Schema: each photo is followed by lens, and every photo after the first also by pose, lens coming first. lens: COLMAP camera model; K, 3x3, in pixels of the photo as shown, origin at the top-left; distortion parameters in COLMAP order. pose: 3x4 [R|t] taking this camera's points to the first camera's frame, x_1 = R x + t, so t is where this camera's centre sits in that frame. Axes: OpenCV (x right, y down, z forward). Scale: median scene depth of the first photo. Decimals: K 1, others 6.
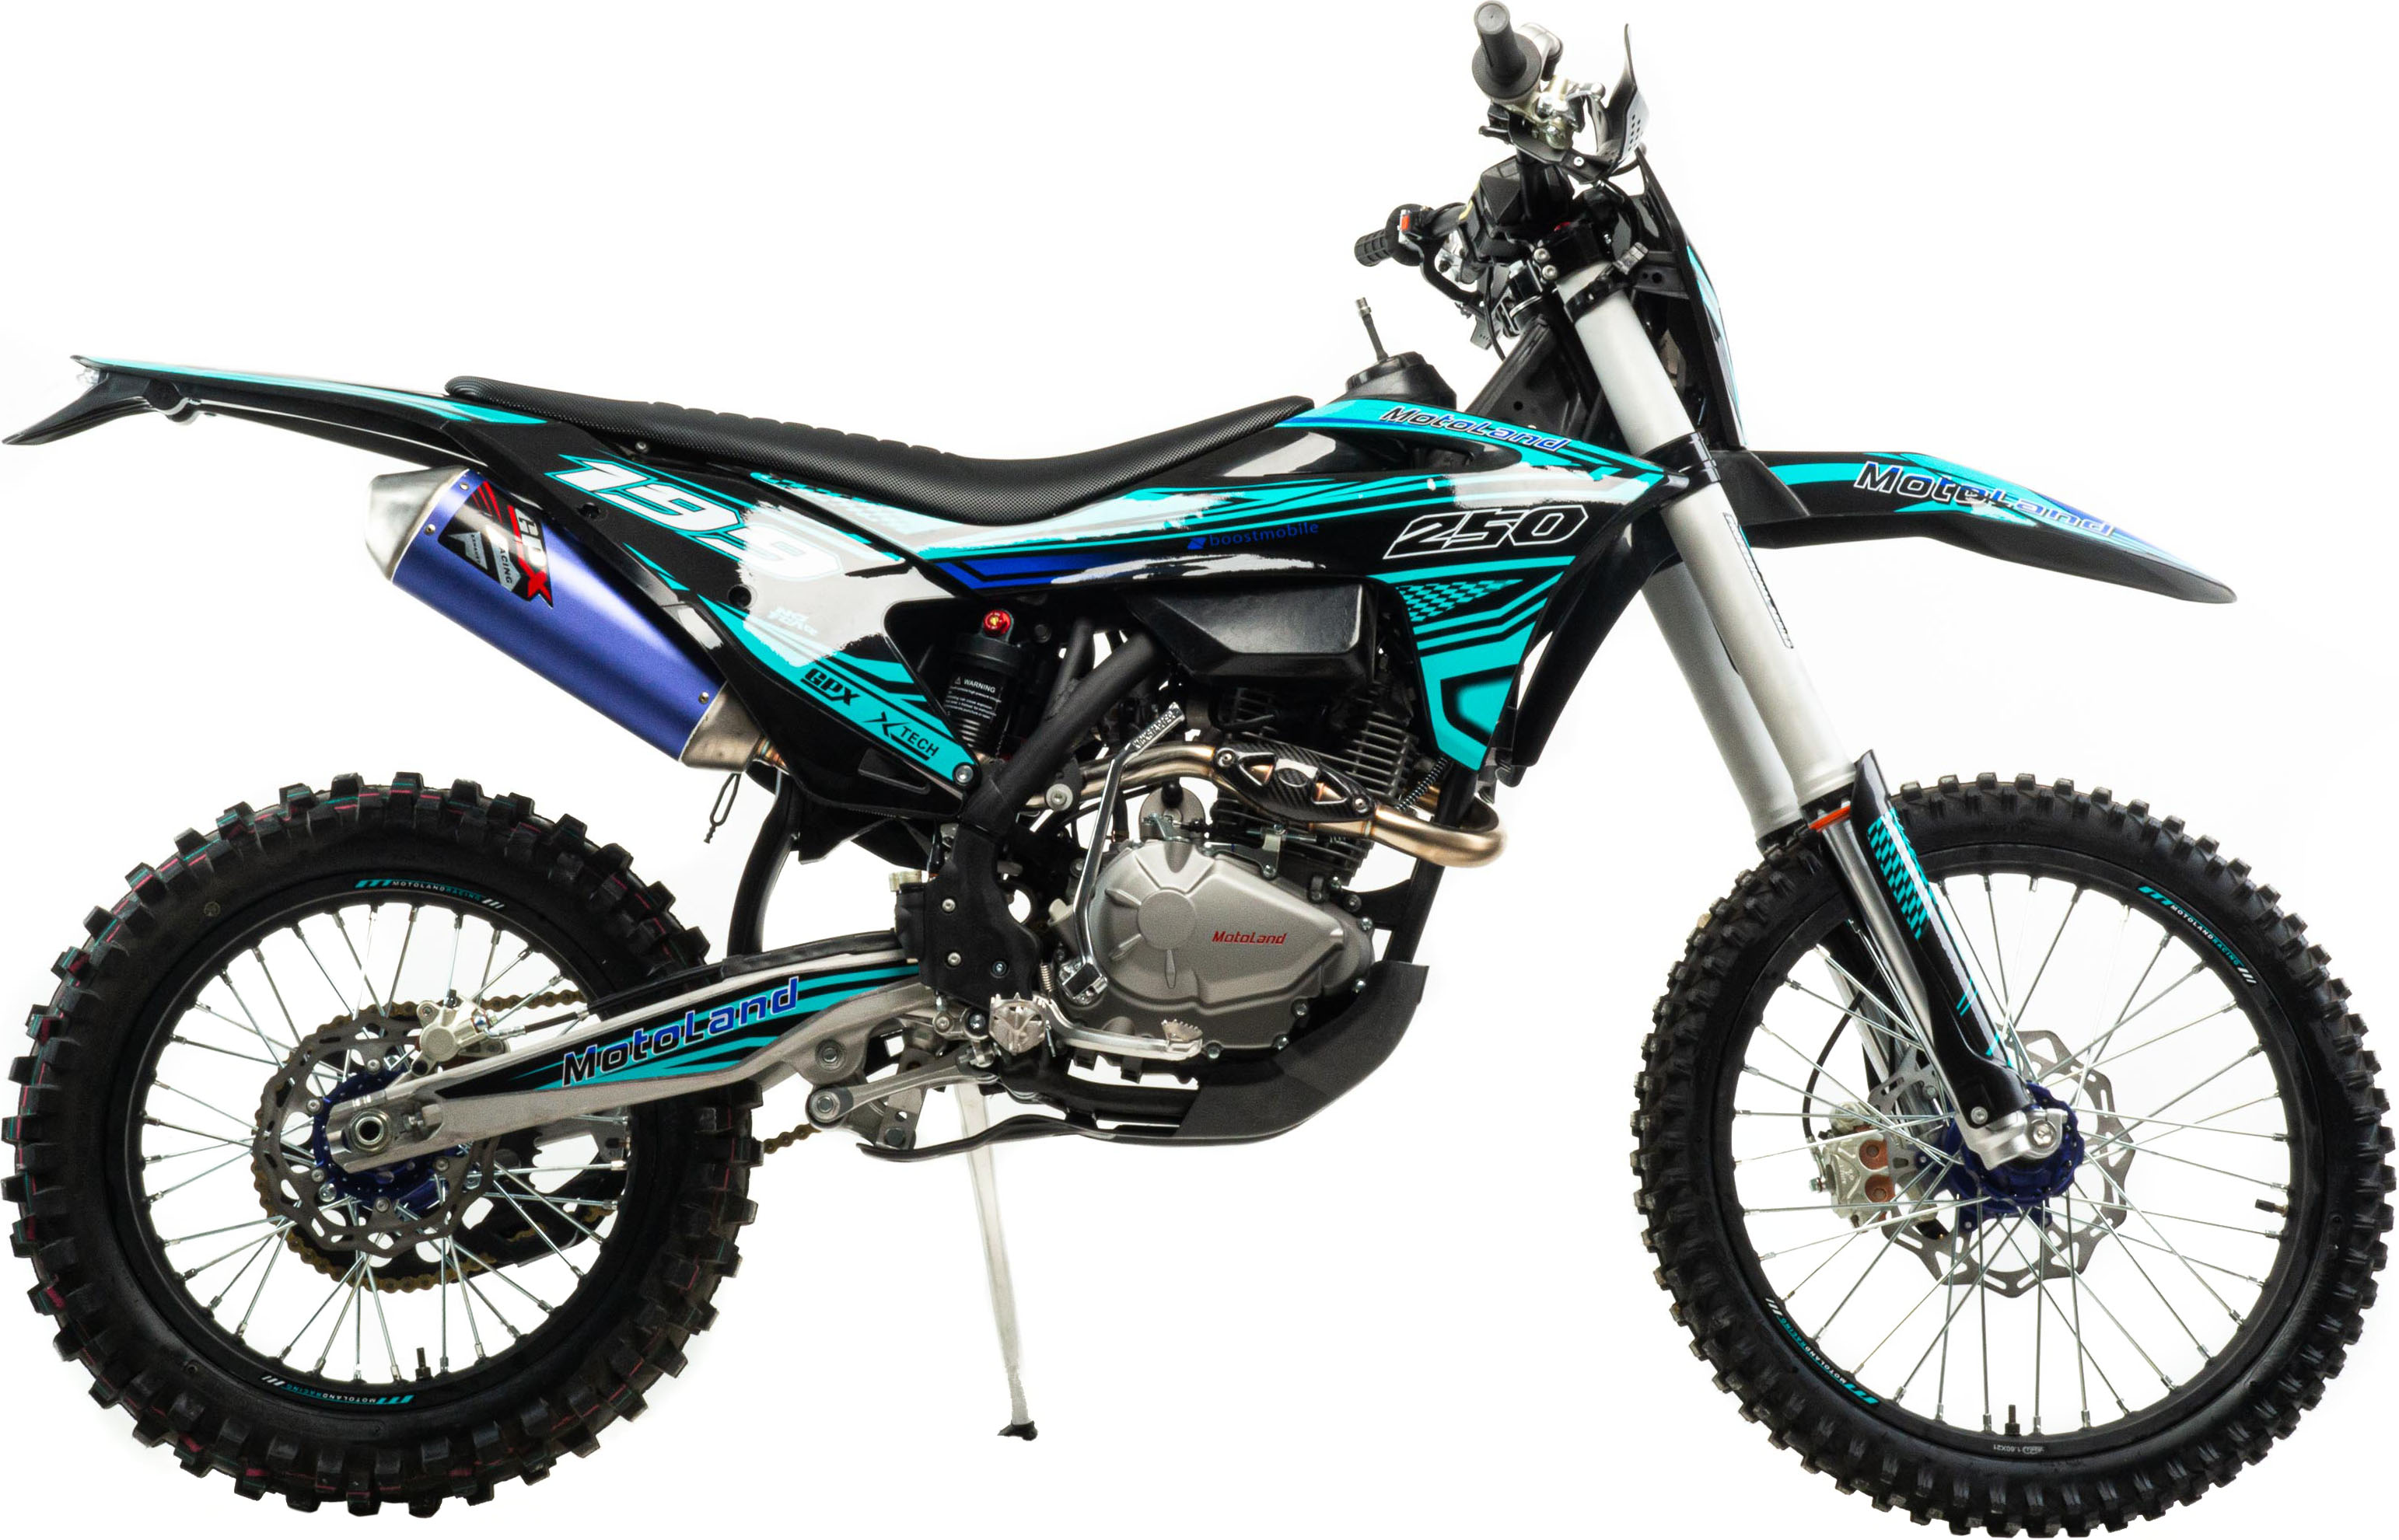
lens RADIAL K [[5271.4, 0, 1199.5], [0, 5271.4, 770.0], [0, 0, 1]] dist [2.613504, 0.001166]
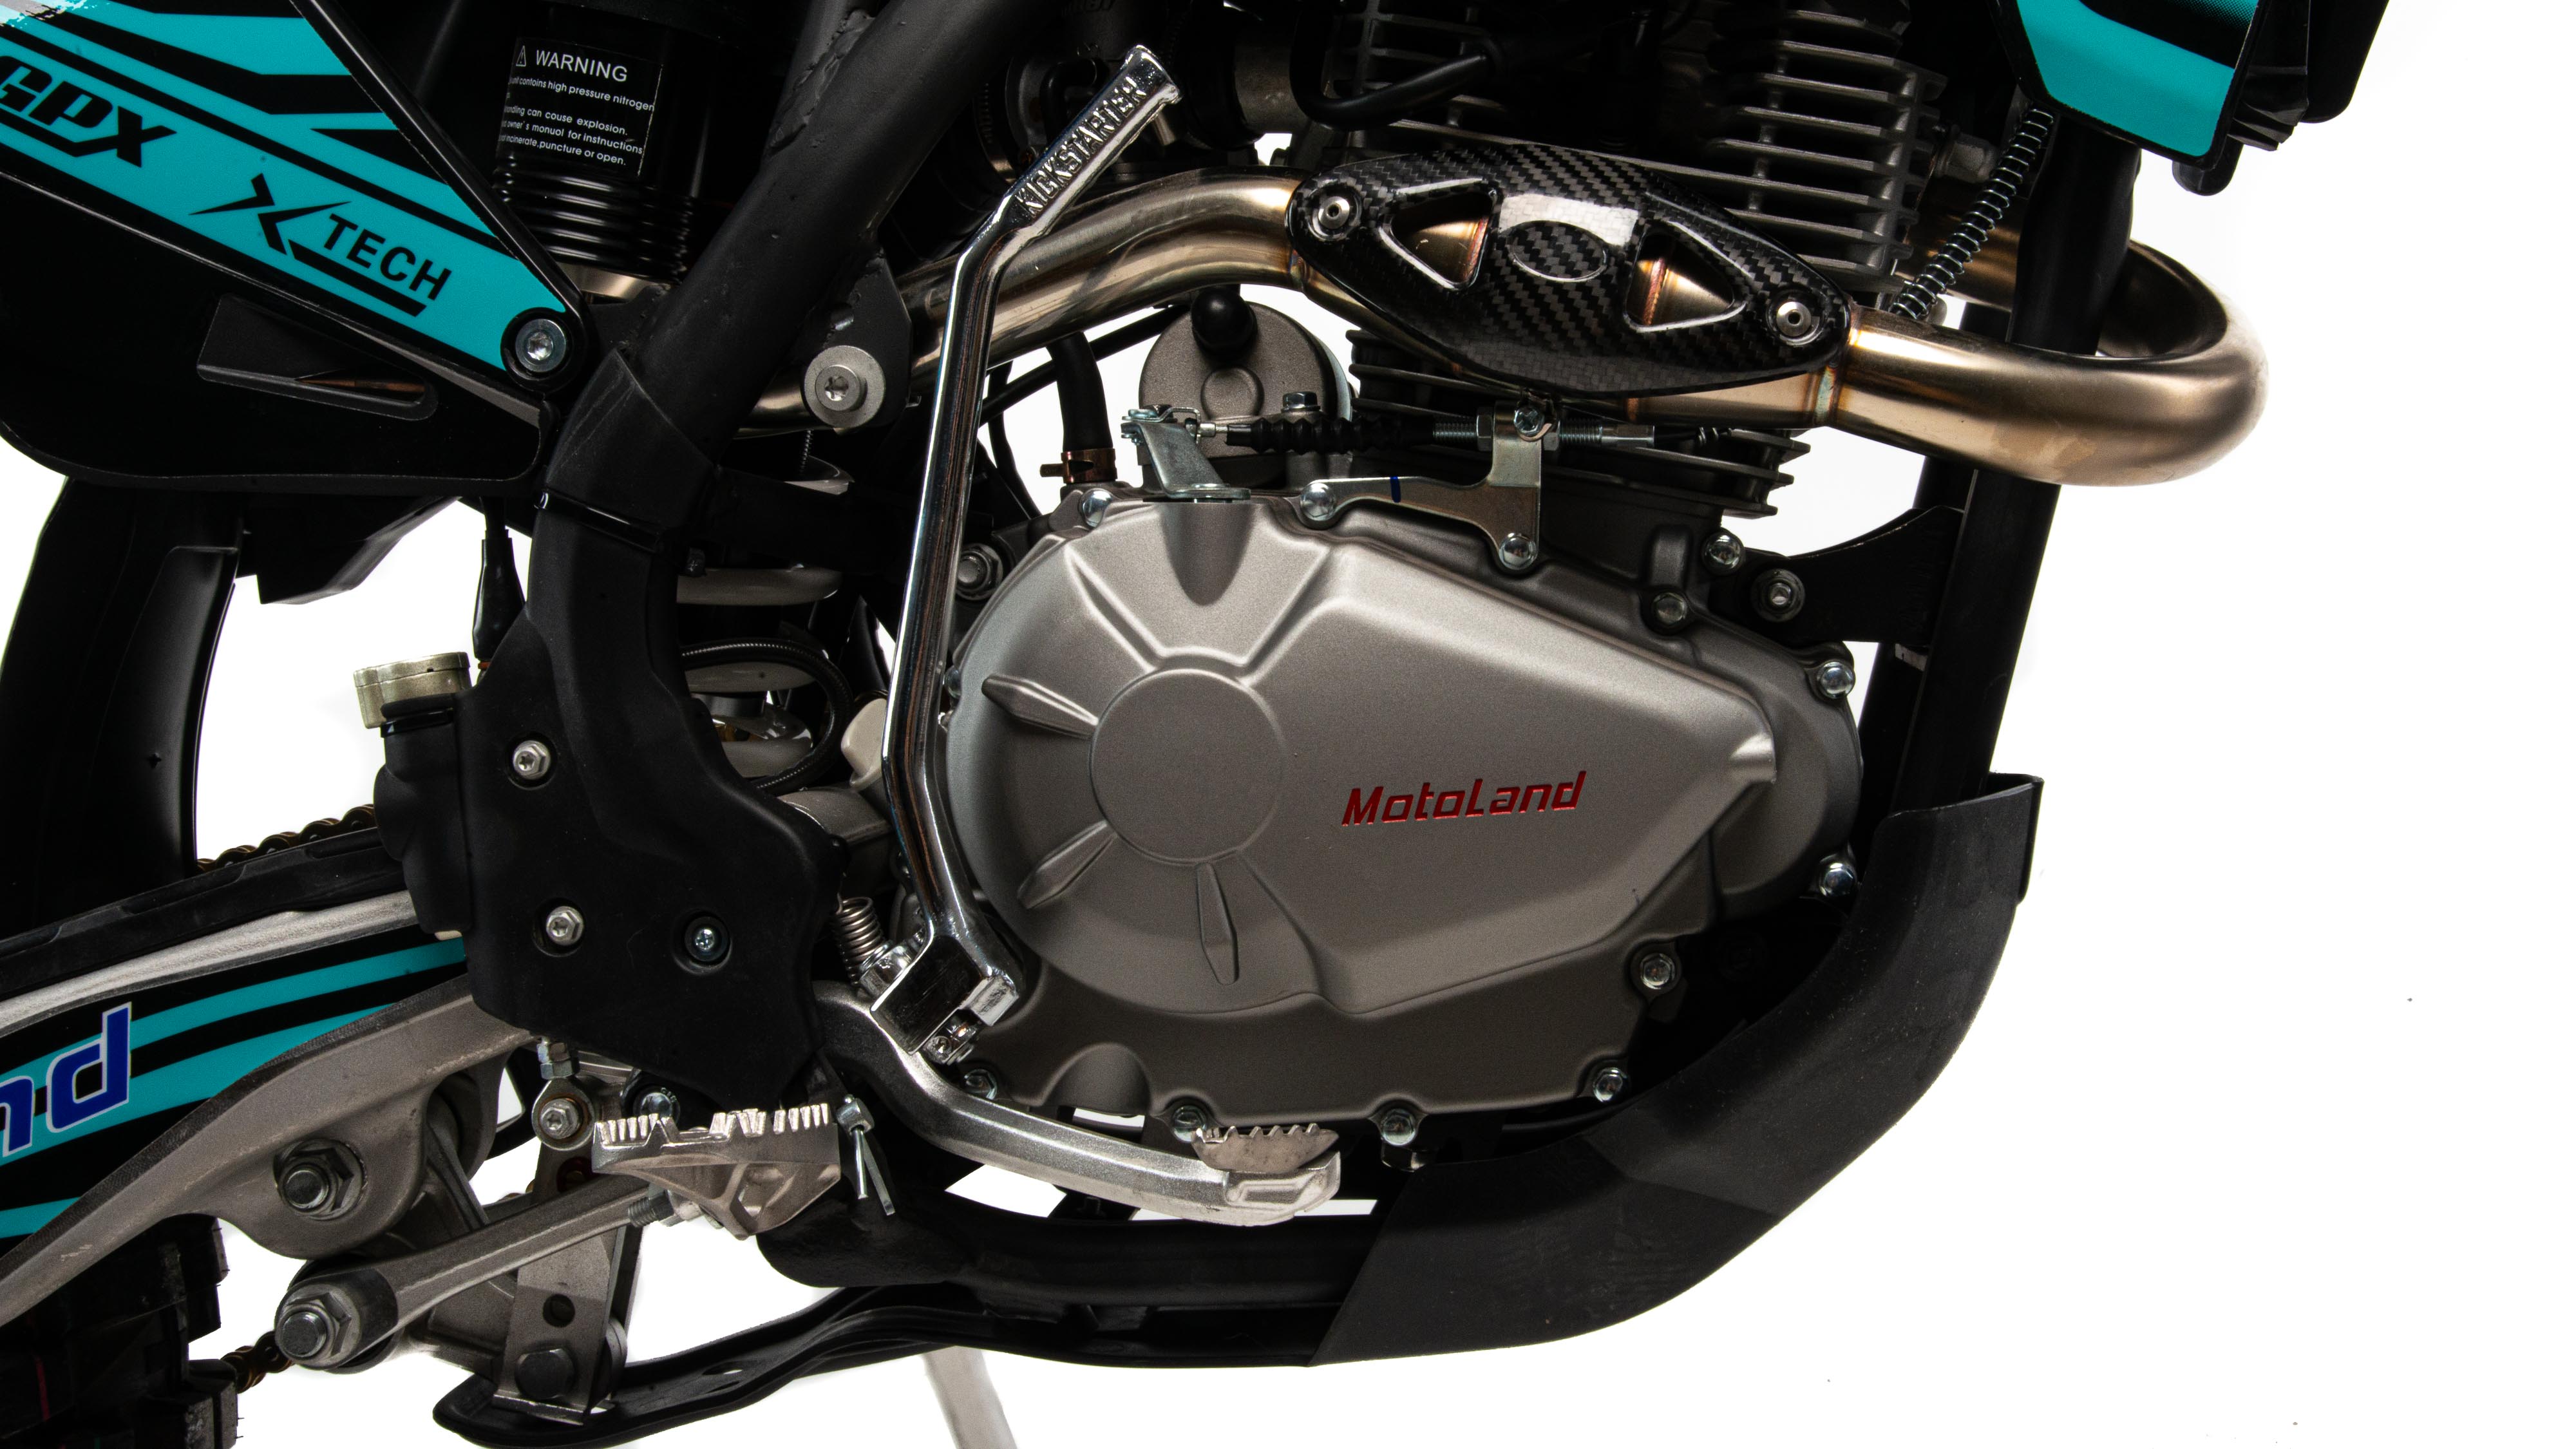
lens RADIAL K [[3558.0, 0, 1283.3], [0, 3558.0, 610.9], [0, 0, 1]] dist [0.216695, 0.030818]
pose [[0.991230, -0.099420, -0.087054, 0.017687], [0.108402, 0.988506, 0.105380, -0.001431], [0.075577, -0.113892, 0.990614, 0.786708]]
